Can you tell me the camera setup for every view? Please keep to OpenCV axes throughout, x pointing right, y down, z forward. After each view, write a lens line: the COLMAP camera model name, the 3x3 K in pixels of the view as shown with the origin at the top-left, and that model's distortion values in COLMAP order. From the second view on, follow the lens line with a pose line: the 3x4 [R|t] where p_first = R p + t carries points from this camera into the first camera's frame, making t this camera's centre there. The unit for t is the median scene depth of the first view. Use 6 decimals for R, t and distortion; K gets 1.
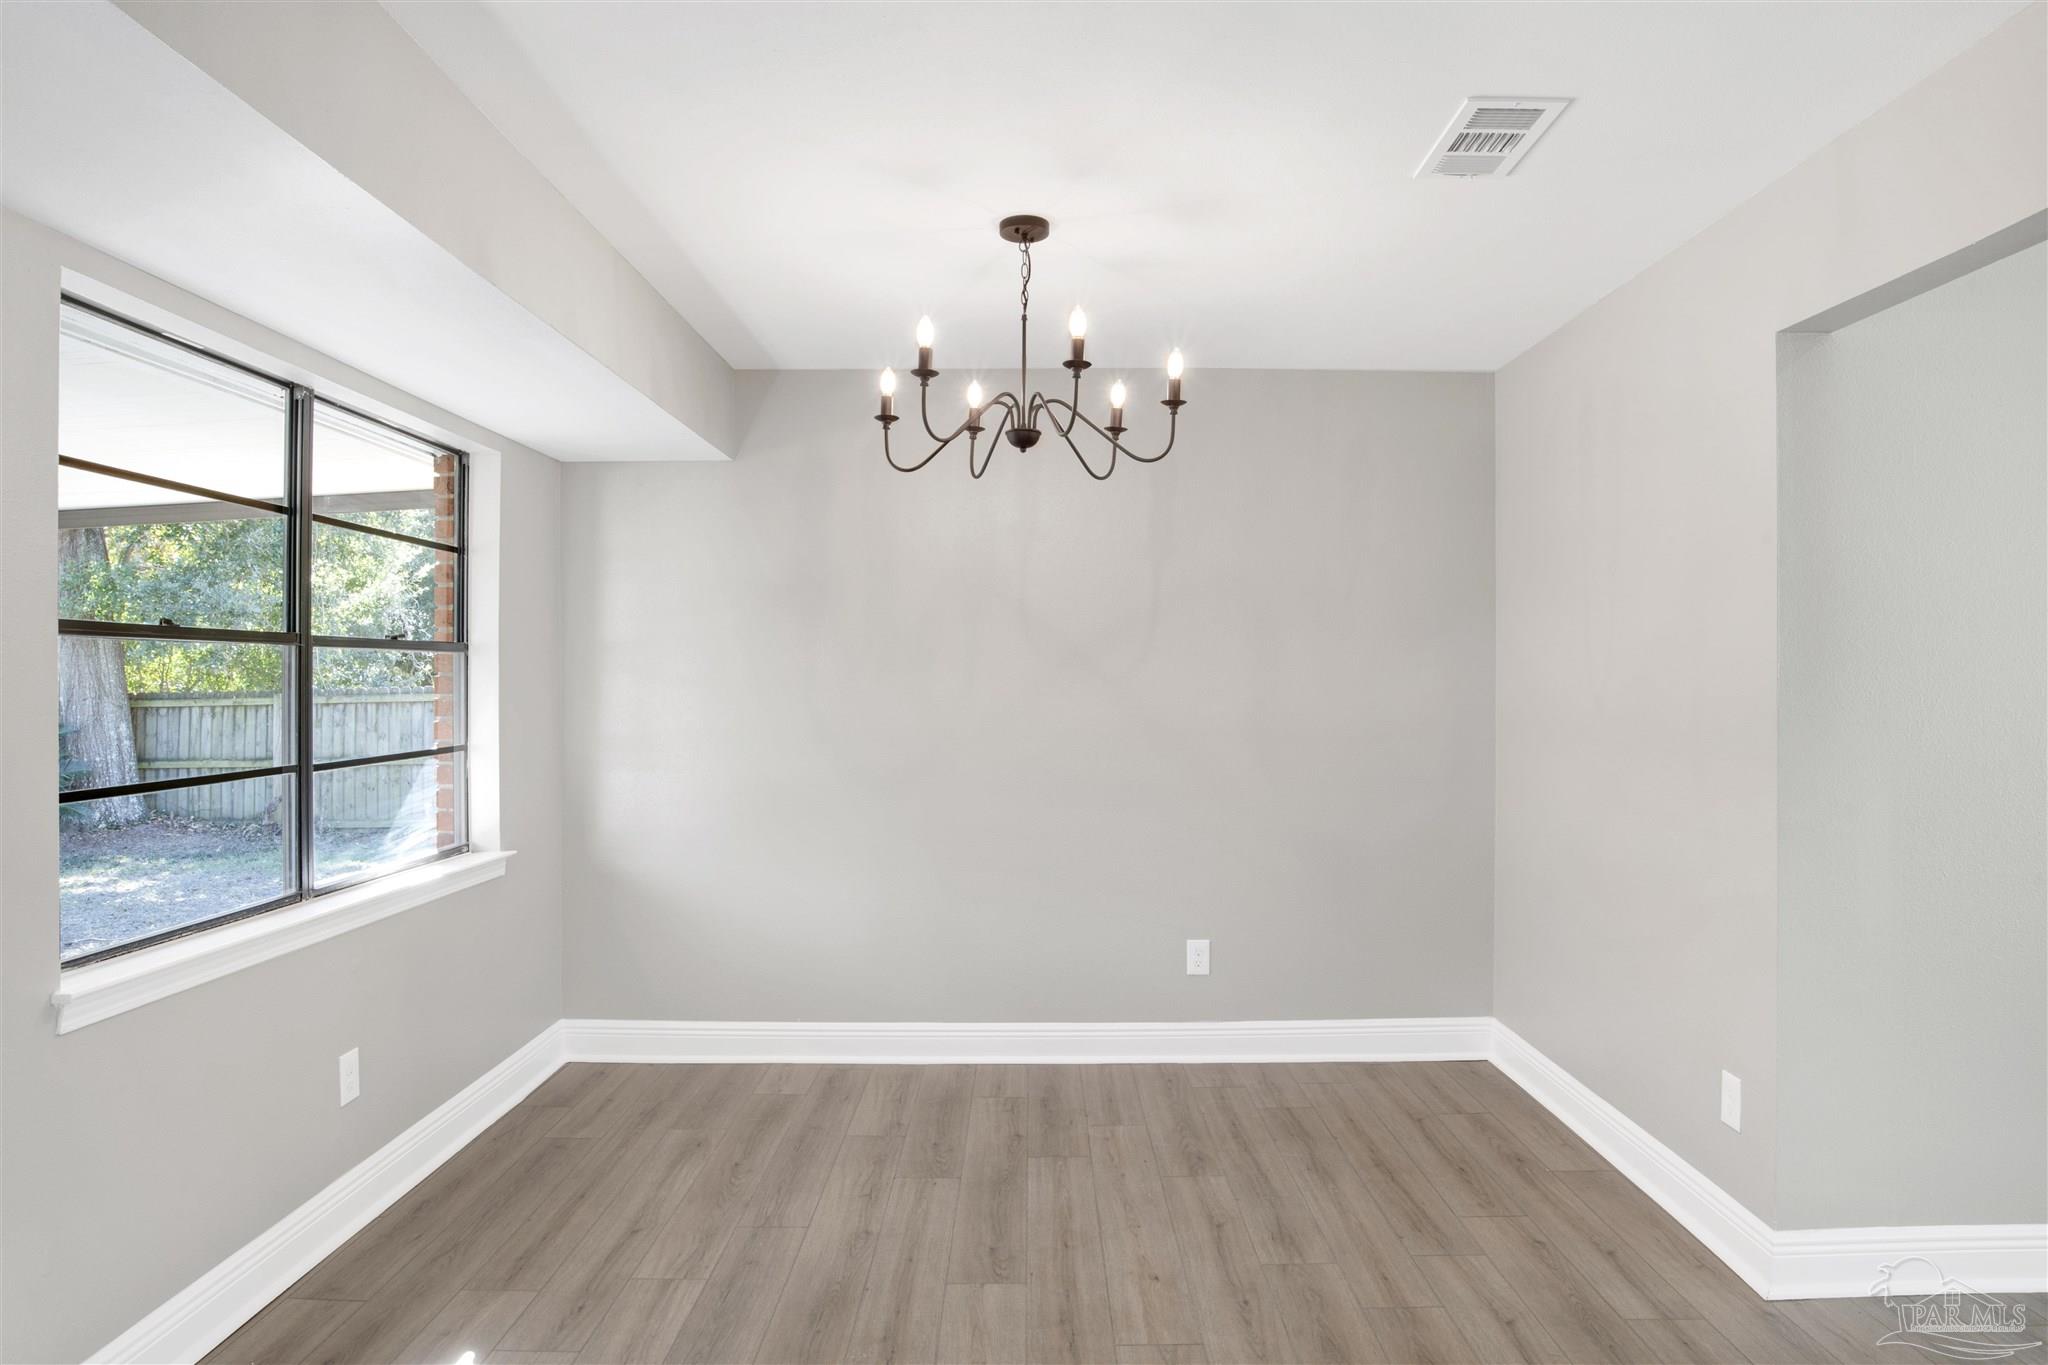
lens RADIAL K [[1252.9, 0, 1024.0], [0, 1252.9, 682.5], [0, 0, 1]] dist [-0.050519, 0.002067]
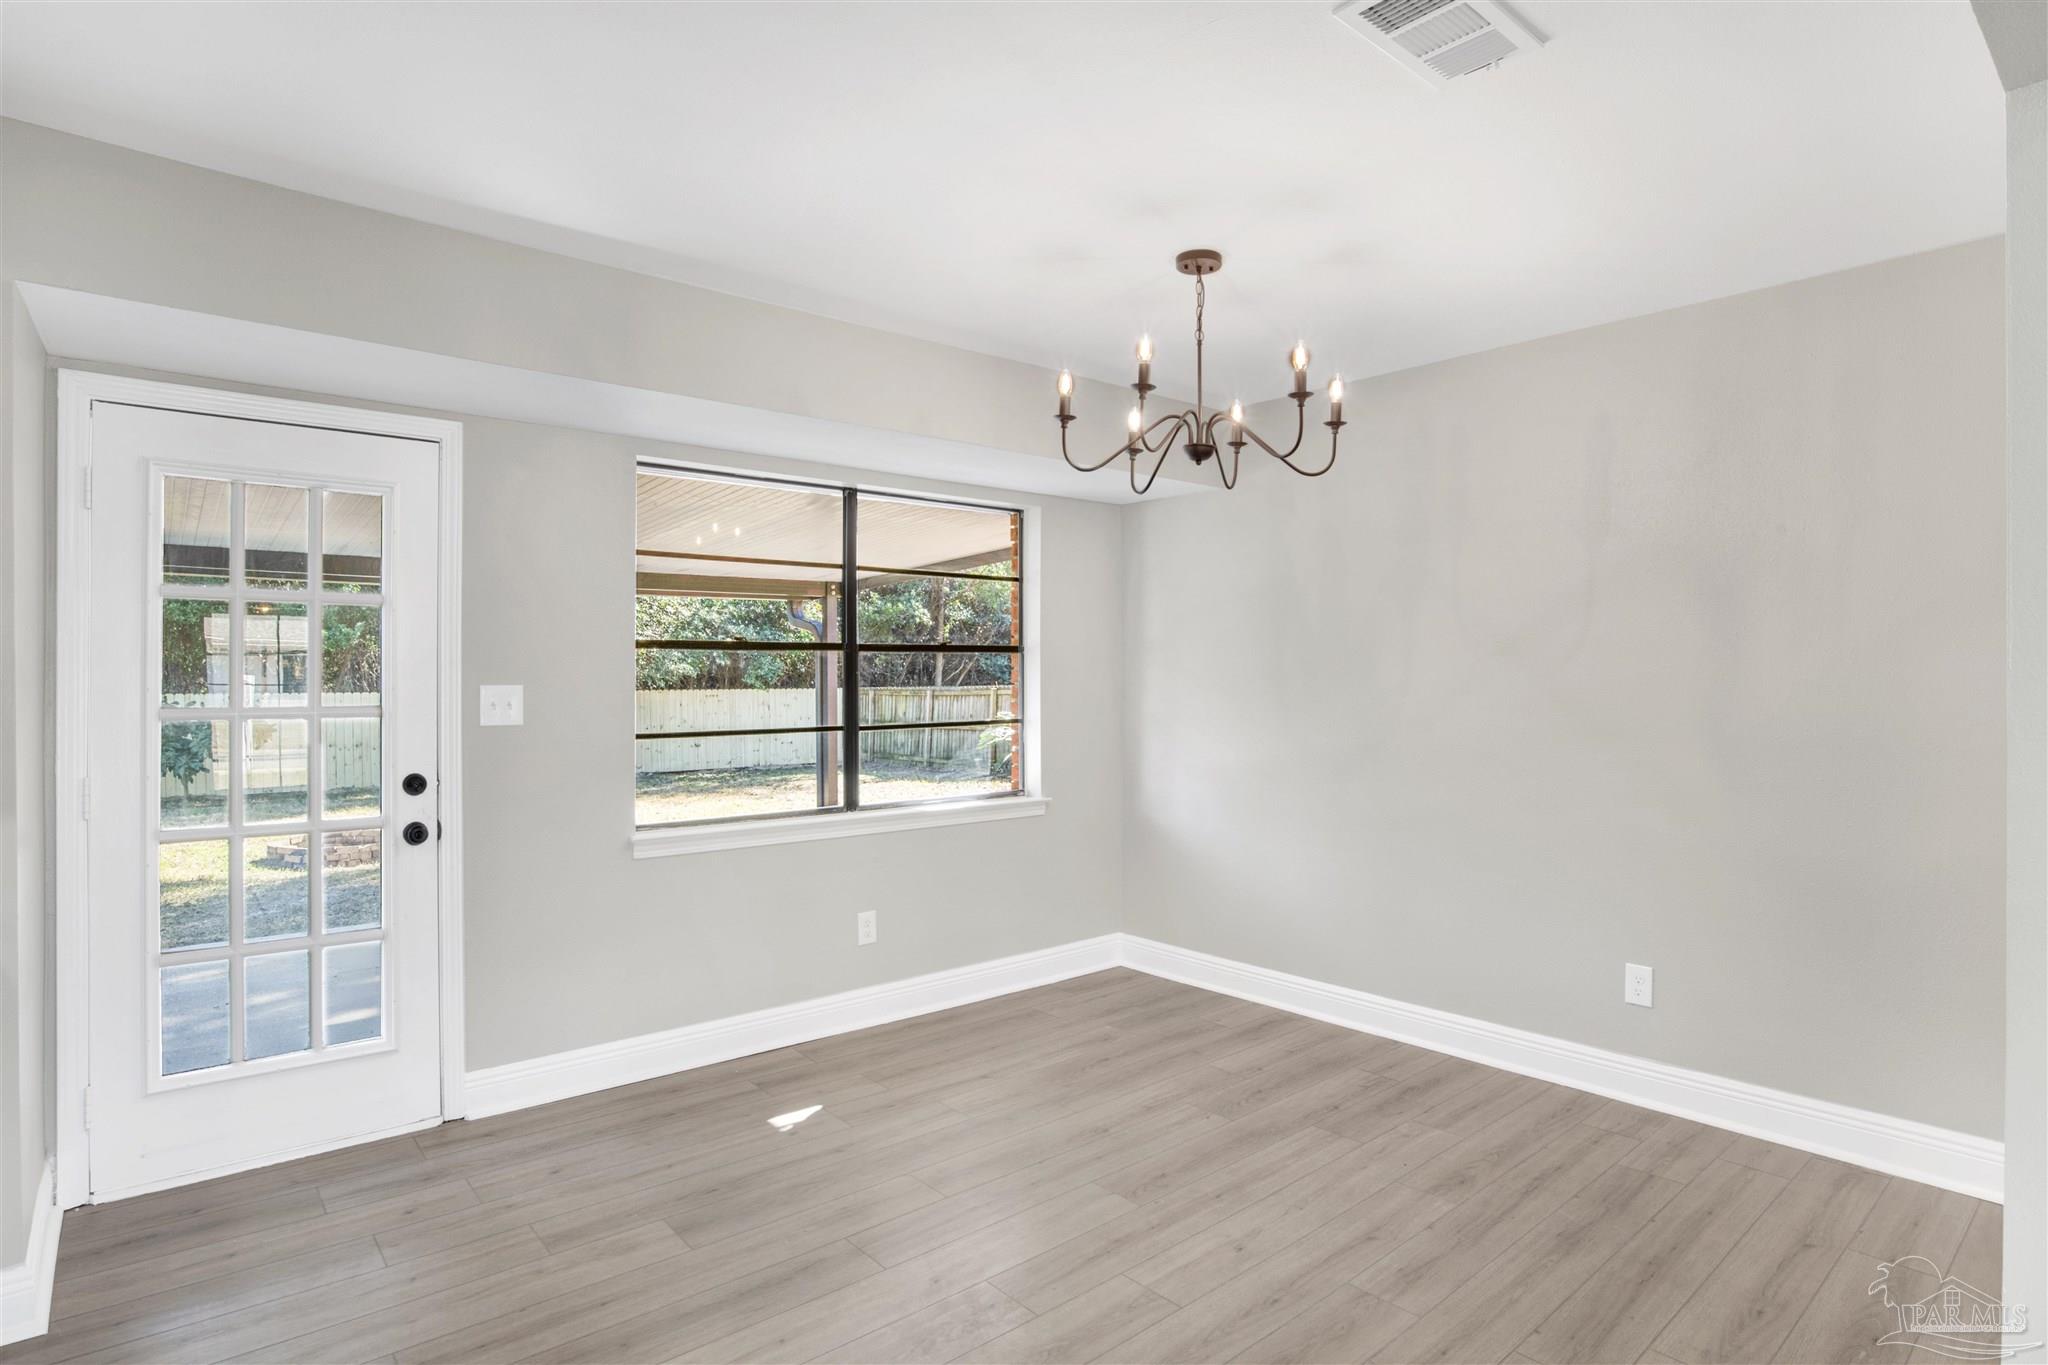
lens RADIAL K [[1079.7, 0, 1029.7], [0, 1079.7, 681.6], [0, 0, 1]] dist [-0.054620, 0.023716]
pose [[0.652915, 0.002209, -0.757428, 0.516390], [-0.002018, 0.999997, 0.001177, 0.007490], [0.757429, 0.000760, 0.652917, 0.227716]]
